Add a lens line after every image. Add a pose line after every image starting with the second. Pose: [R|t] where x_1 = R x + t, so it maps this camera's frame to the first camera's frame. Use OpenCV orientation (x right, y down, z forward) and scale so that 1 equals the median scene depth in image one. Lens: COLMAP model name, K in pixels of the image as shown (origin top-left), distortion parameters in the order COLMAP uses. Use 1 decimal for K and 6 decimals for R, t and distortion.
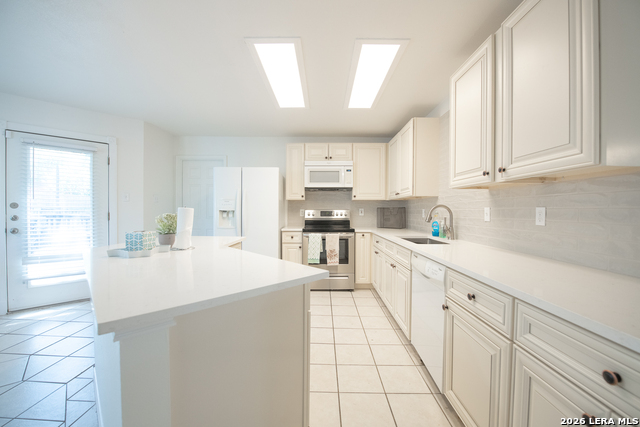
lens RADIAL K [[255.5, 0, 318.9], [0, 255.5, 214.1], [0, 0, 1]] dist [-0.018041, -0.000329]
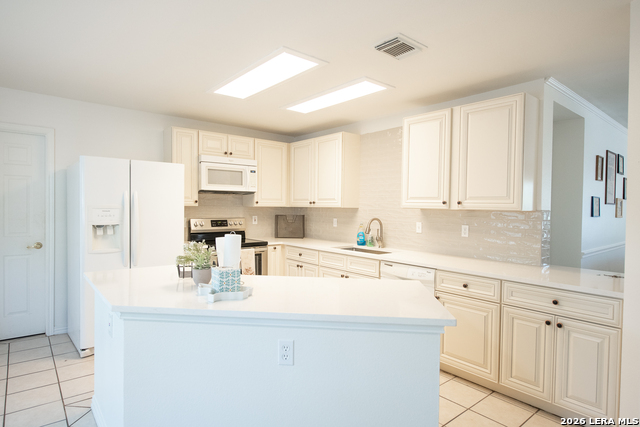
lens RADIAL K [[362.4, 0, 320.2], [0, 362.4, 212.9], [0, 0, 1]] dist [0.007347, 0.000064]
pose [[0.754768, -0.006646, 0.655958, -0.532211], [-0.001327, 0.999931, 0.011658, -0.053928], [-0.655991, -0.009670, 0.754707, -0.043622]]
